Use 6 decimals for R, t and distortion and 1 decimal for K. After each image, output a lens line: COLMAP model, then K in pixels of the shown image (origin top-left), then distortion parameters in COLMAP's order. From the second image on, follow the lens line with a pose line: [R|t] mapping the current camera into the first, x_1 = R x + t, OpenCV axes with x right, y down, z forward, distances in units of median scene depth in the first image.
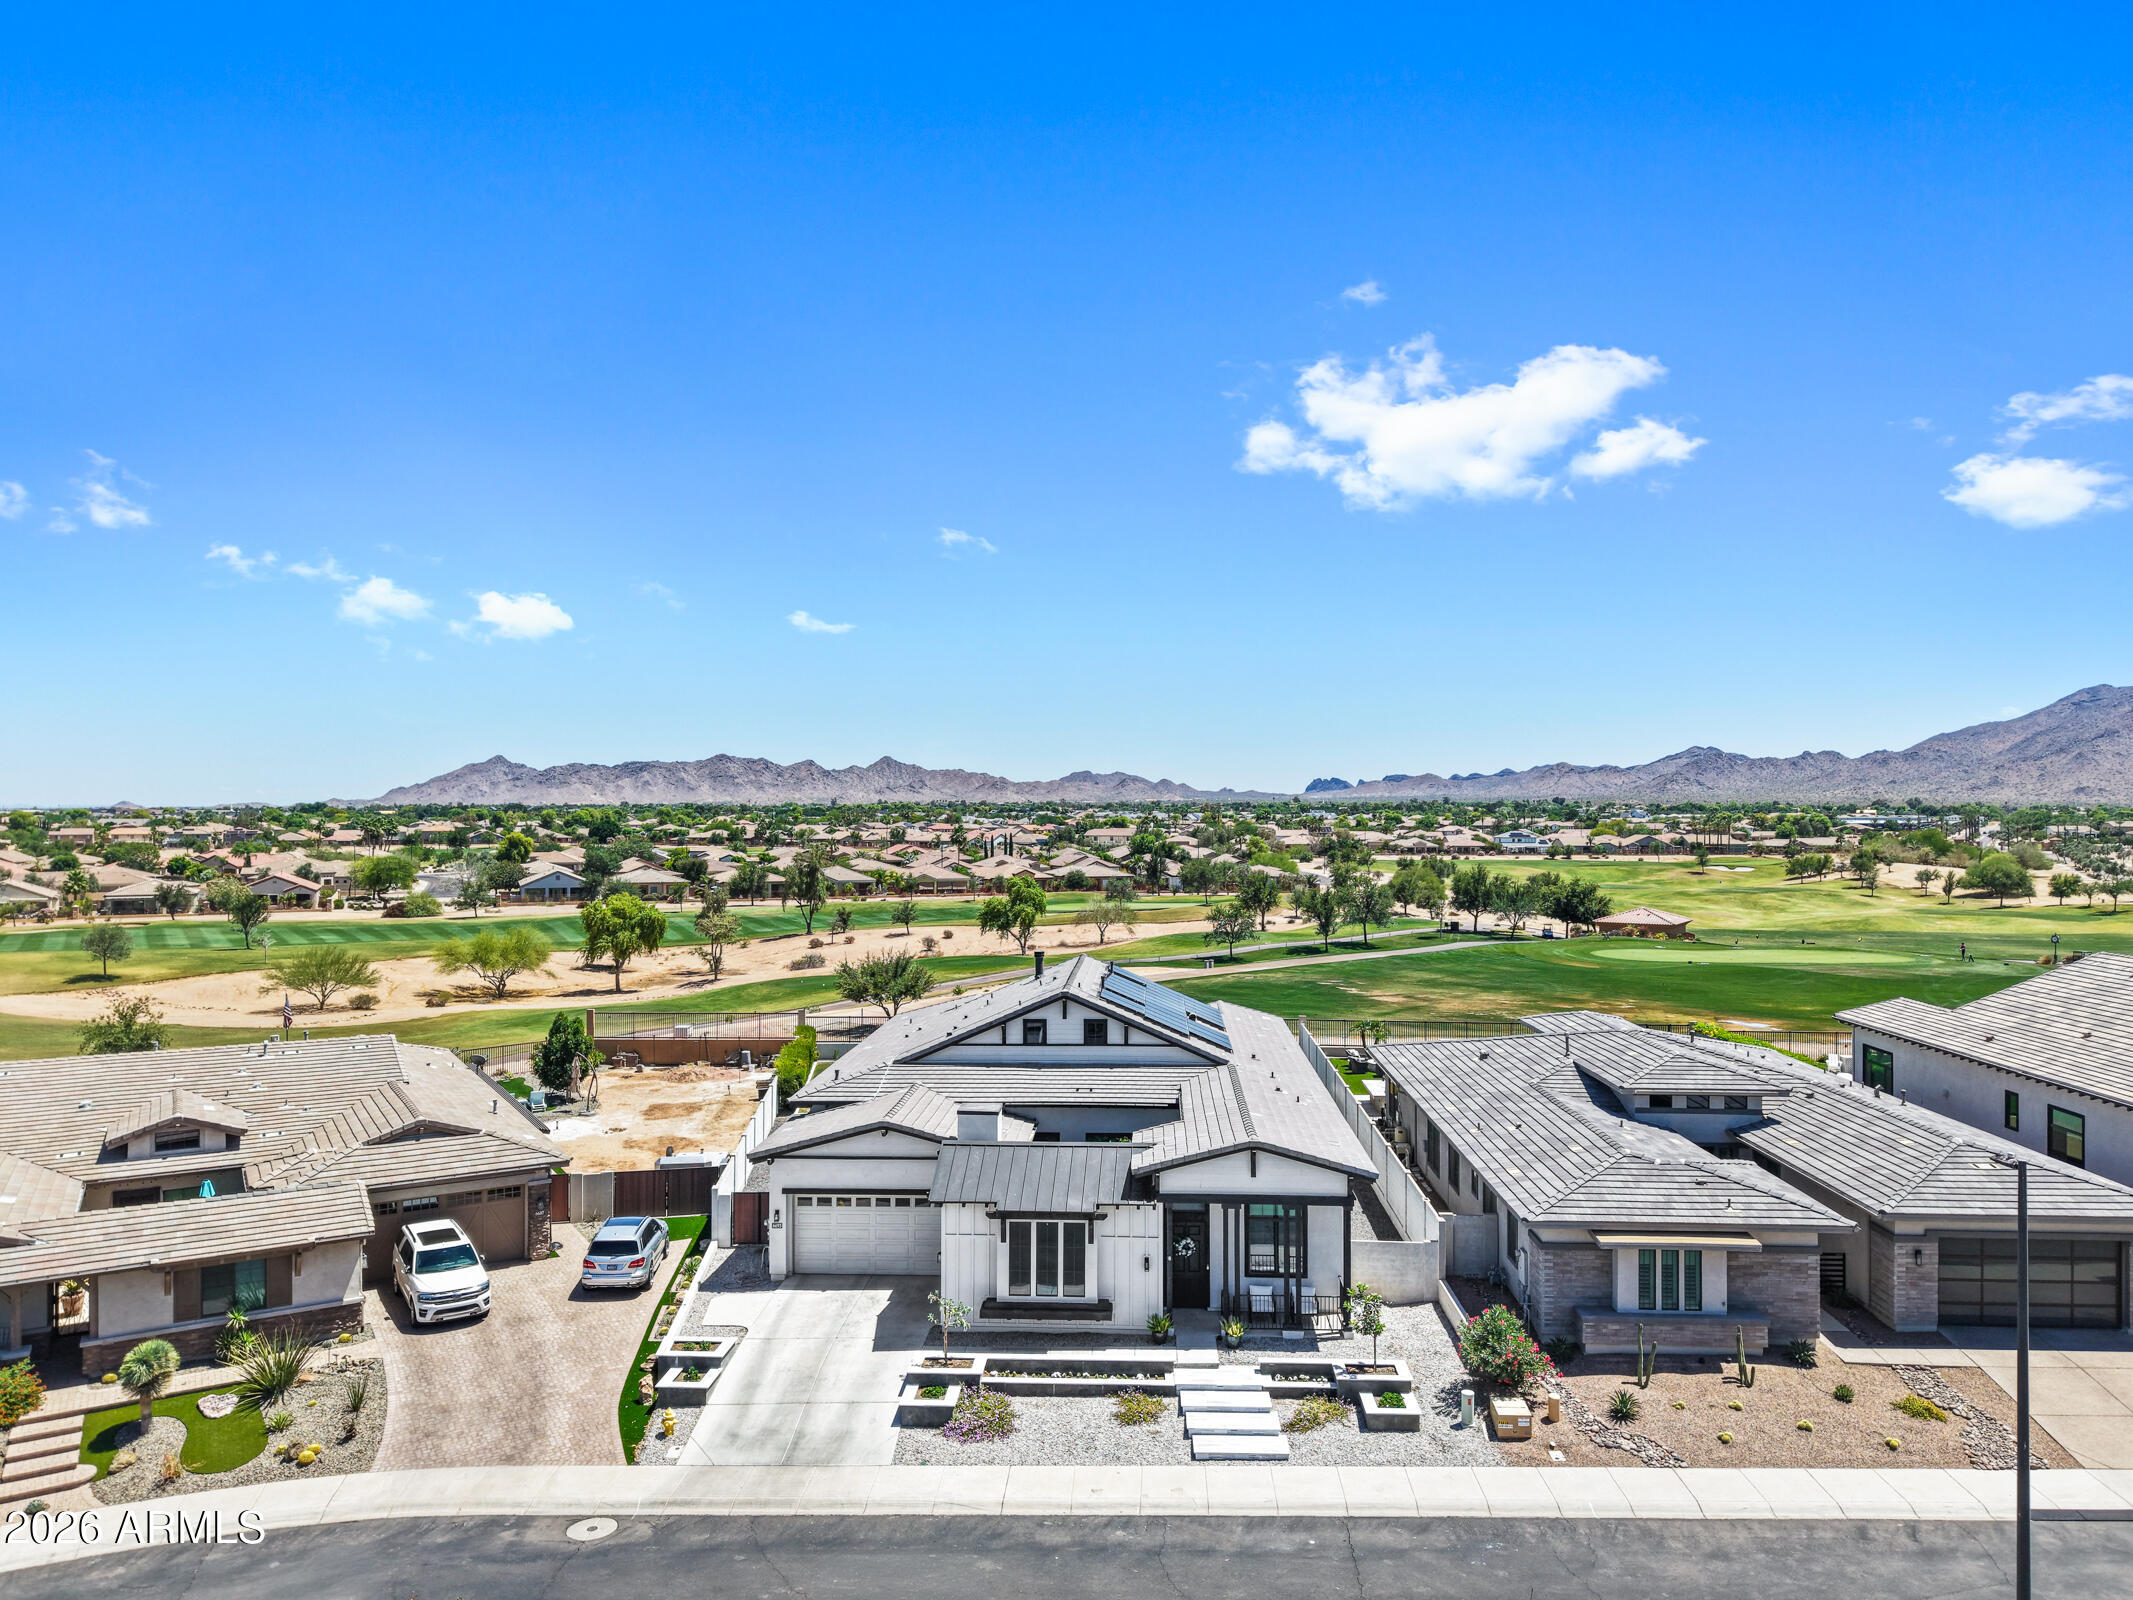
lens RADIAL K [[1509.3, 0, 1066.1], [0, 1509.3, 792.8], [0, 0, 1]] dist [0.017137, -0.008289]
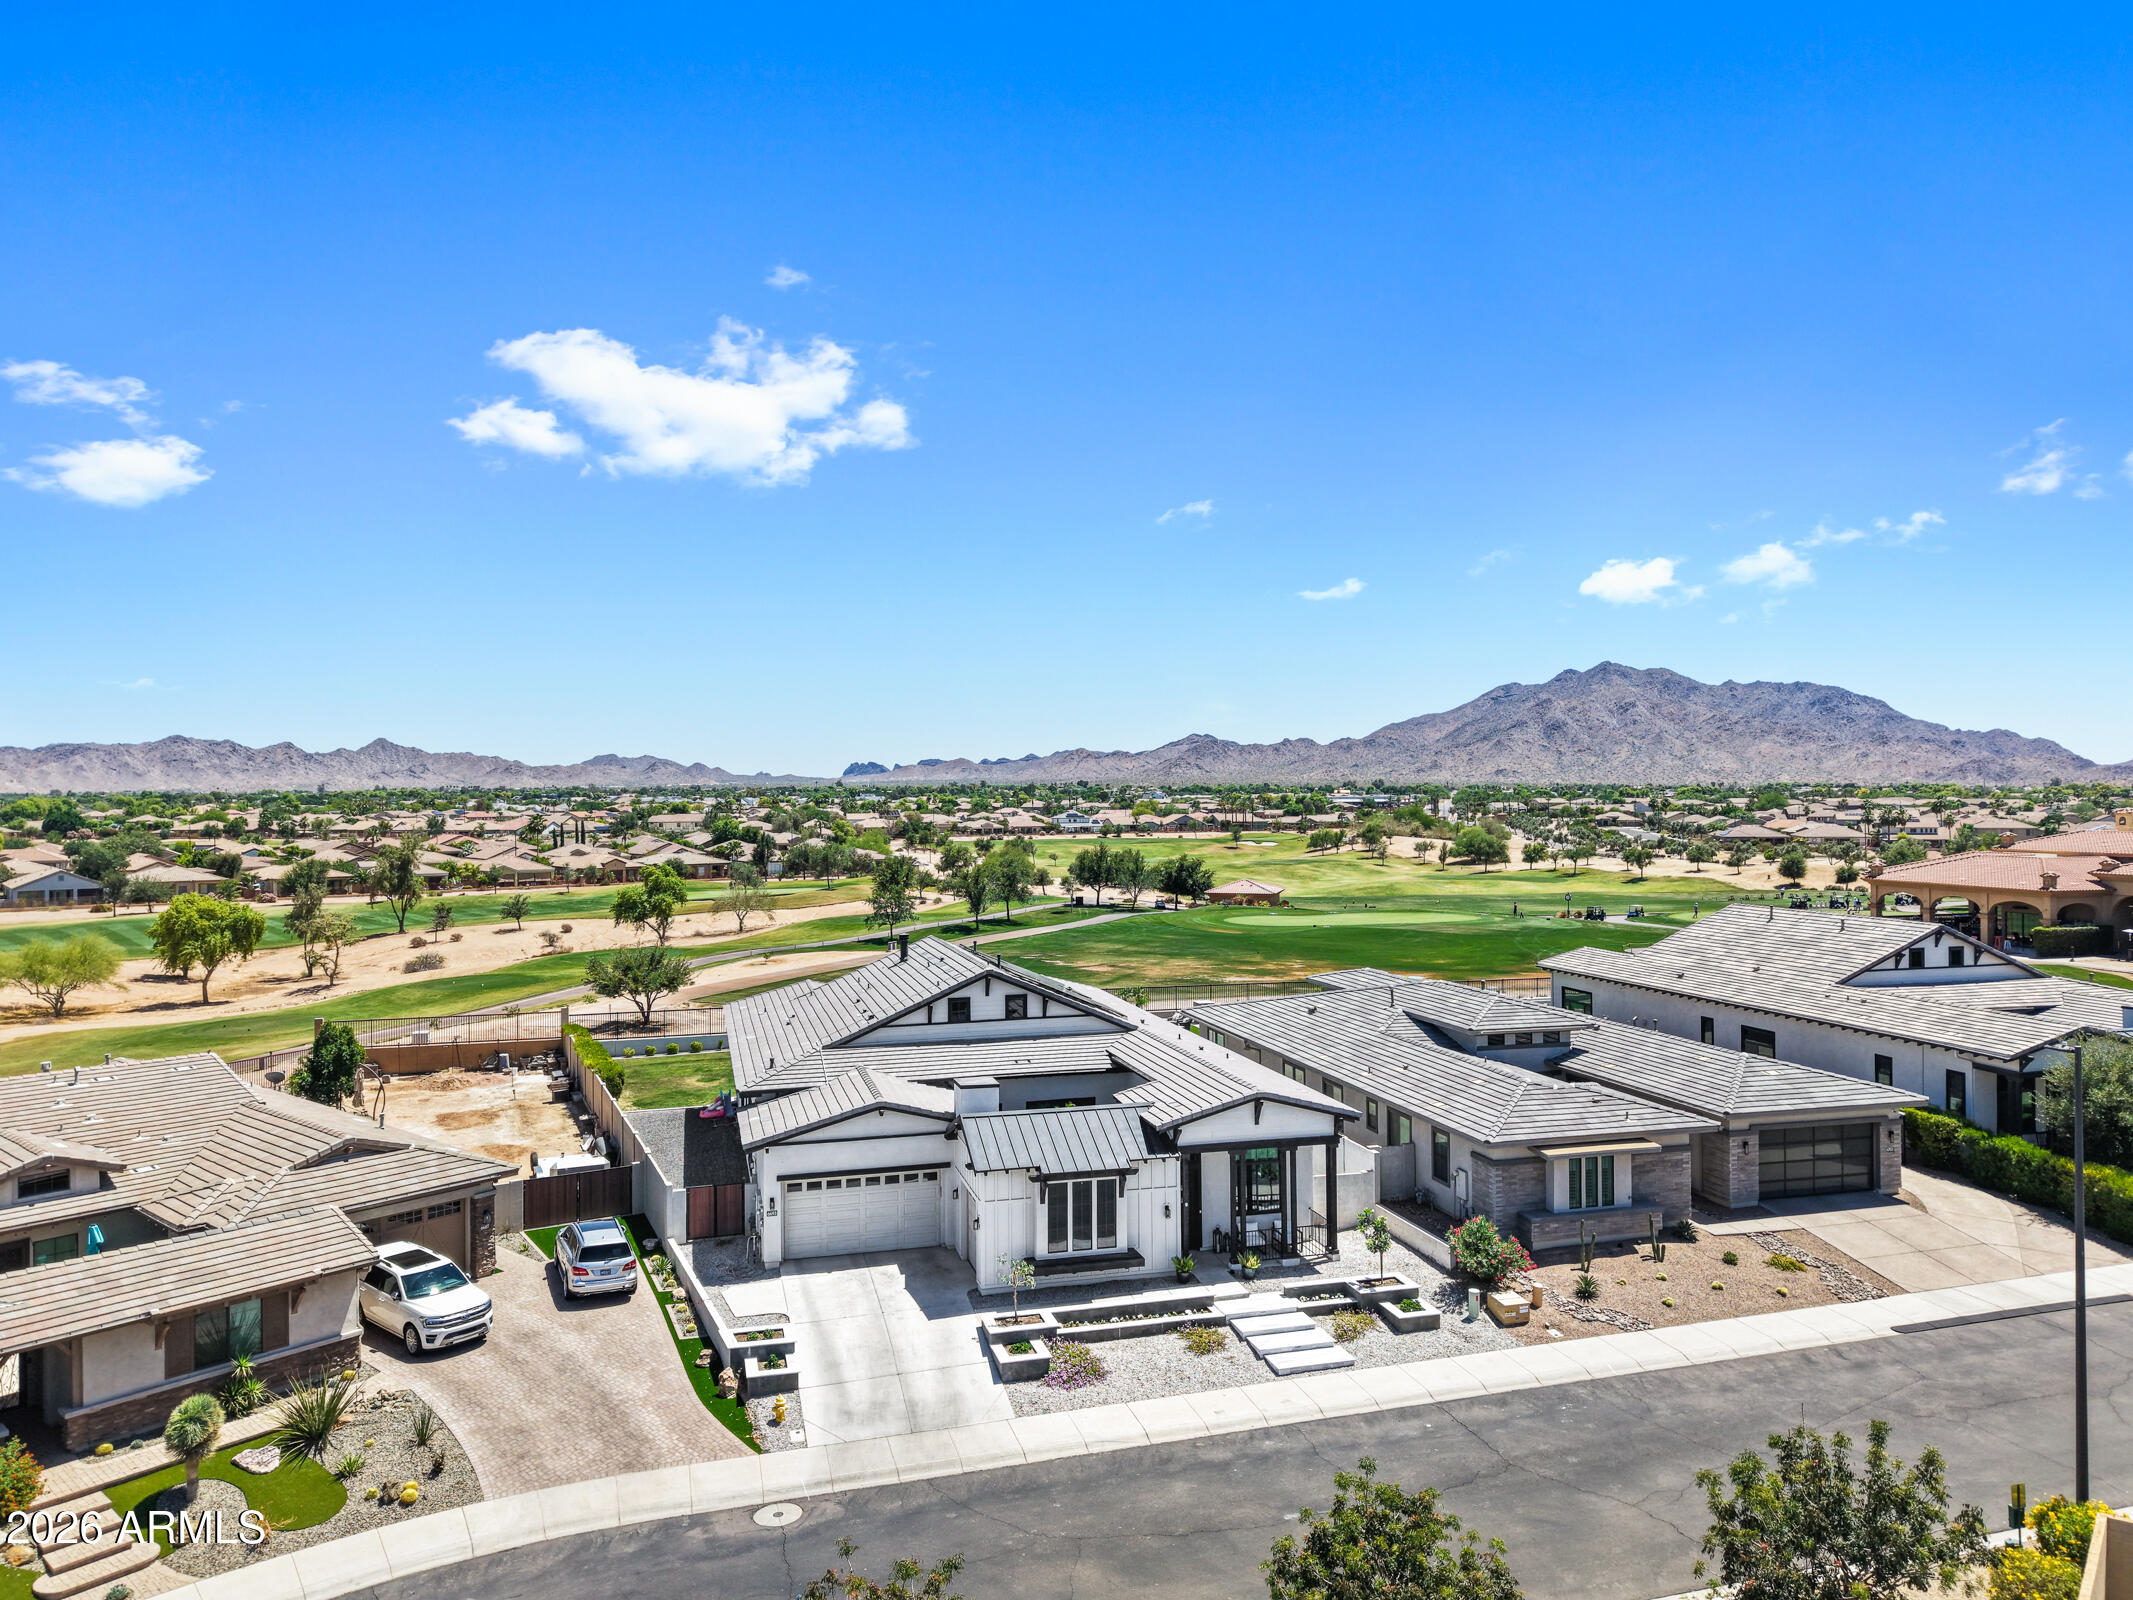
lens RADIAL K [[1495.1, 0, 1077.6], [0, 1495.1, 794.9], [0, 0, 1]] dist [0.017723, -0.006968]
pose [[0.950066, -0.007433, 0.311962, -0.344705], [0.003642, 0.999912, 0.012734, -0.002517], [-0.312029, -0.010962, 0.950009, -0.000757]]
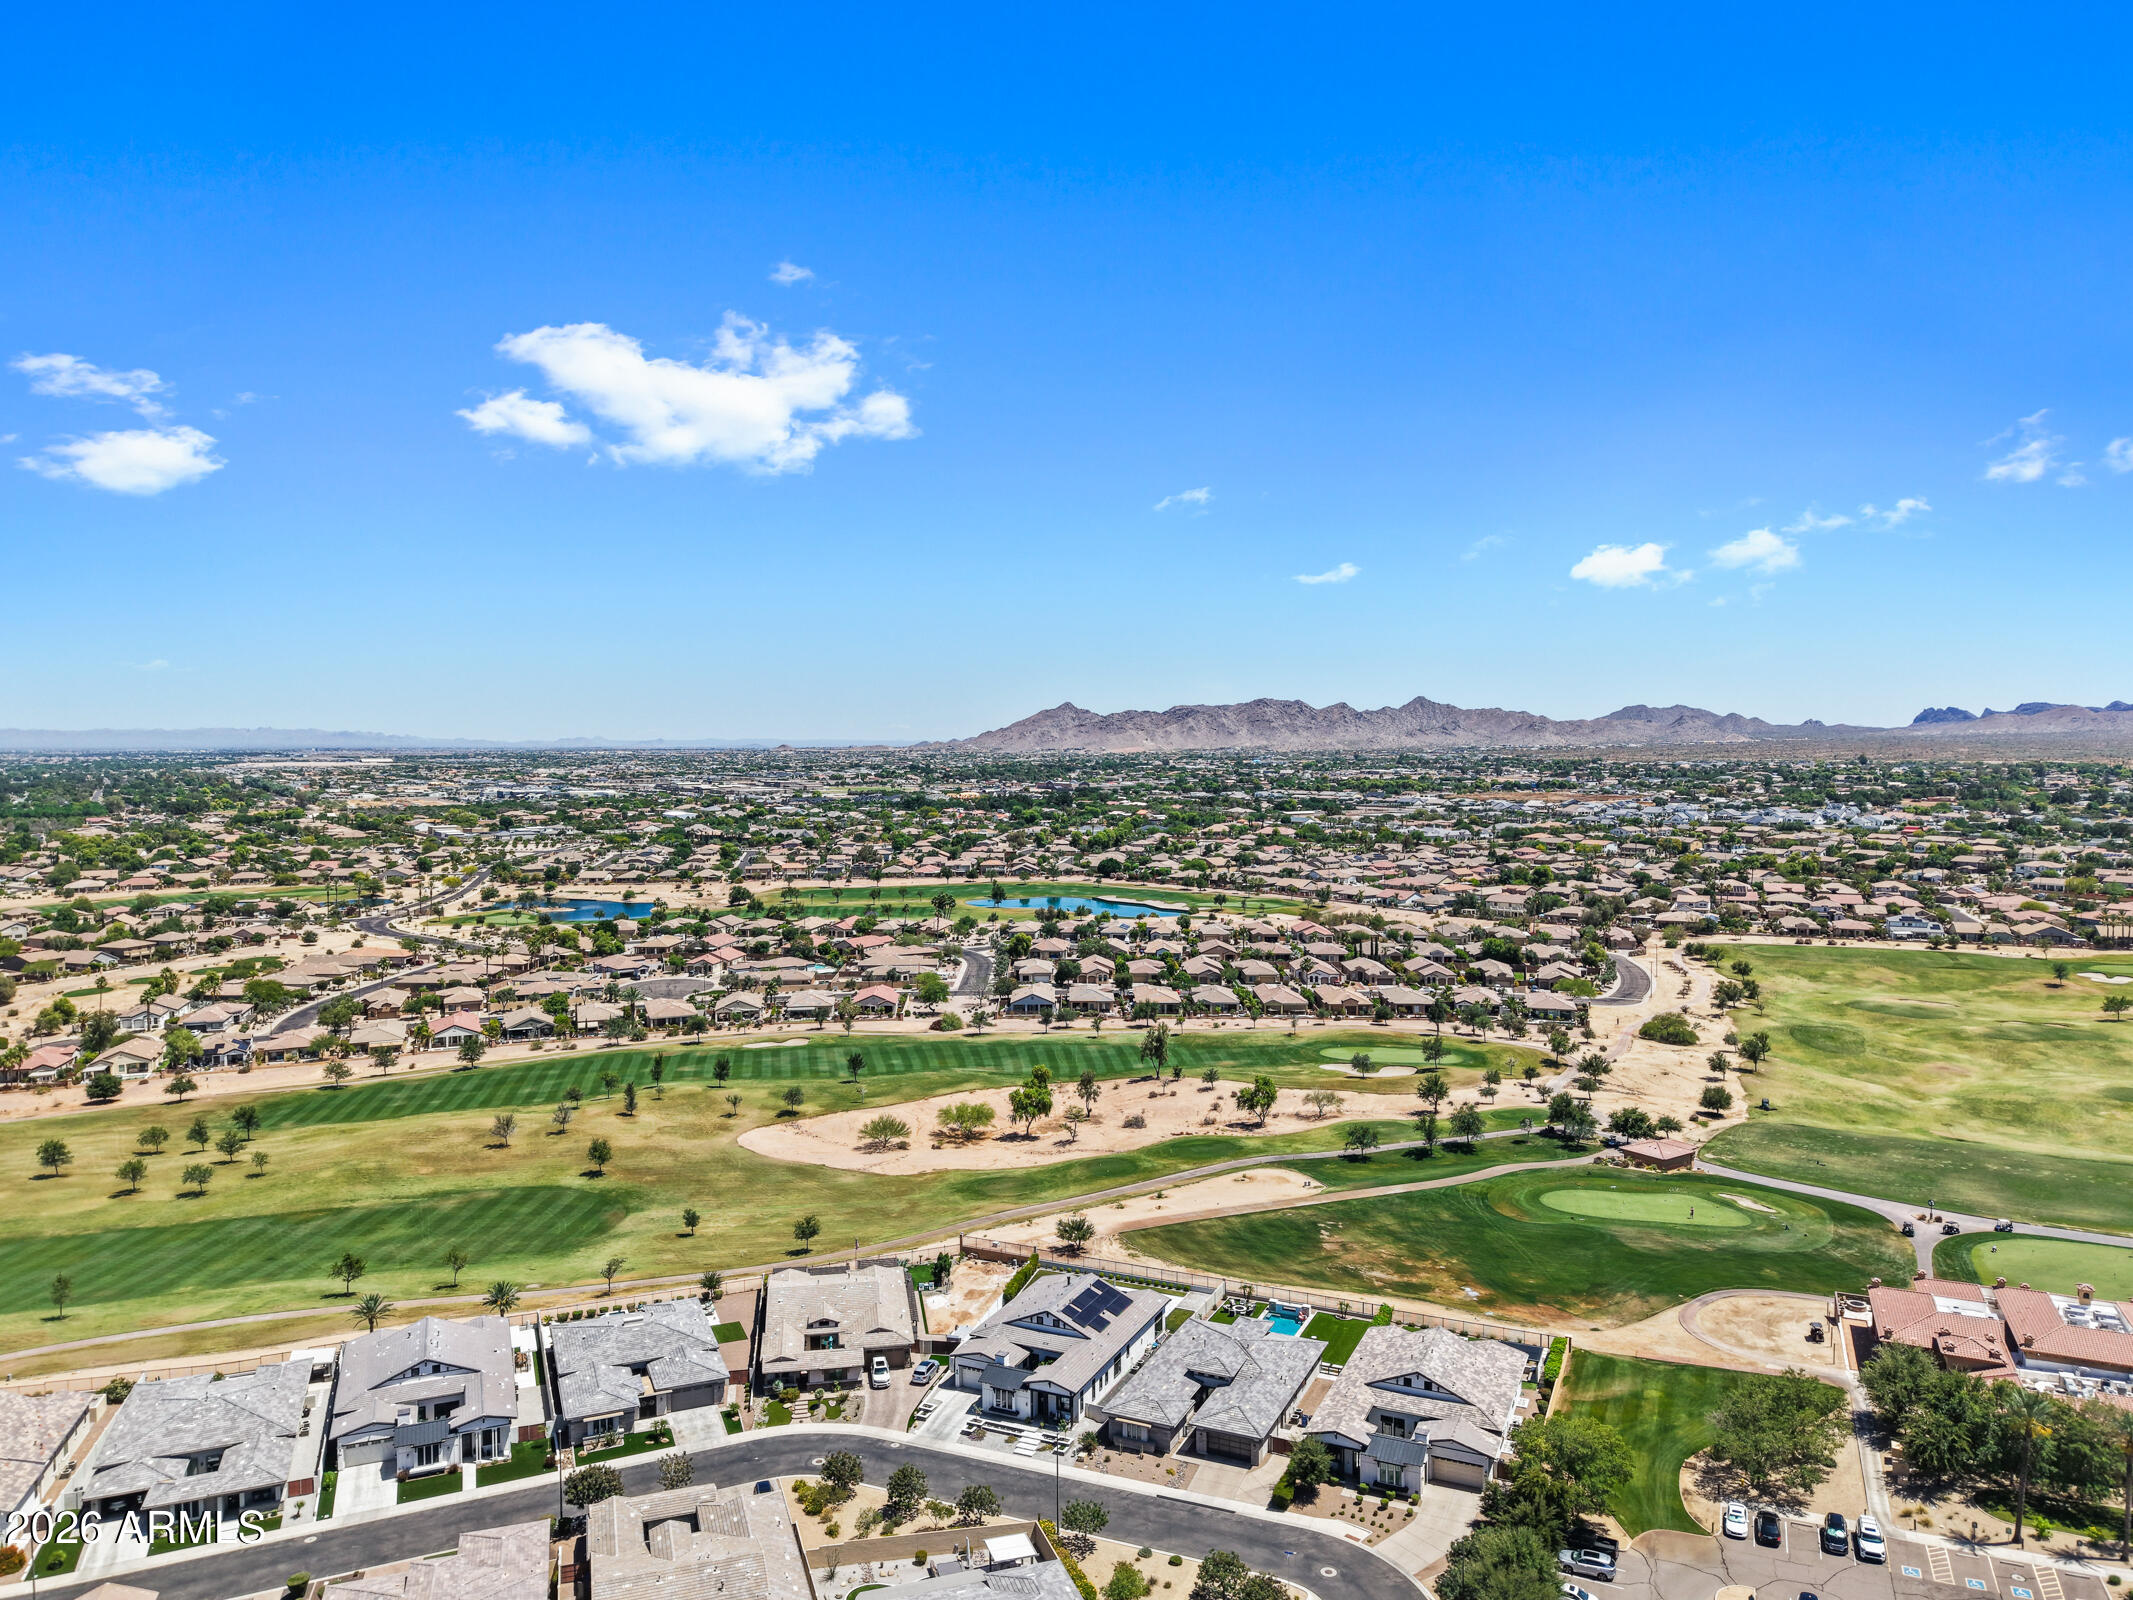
lens RADIAL K [[1460.1, 0, 1017.5], [0, 1460.1, 800.9], [0, 0, 1]] dist [0.024606, -0.016394]
pose [[0.922333, 0.011508, -0.386224, 1.585634], [0.010380, 0.998458, 0.054539, -1.582760], [0.386256, -0.054312, 0.920791, -2.661515]]
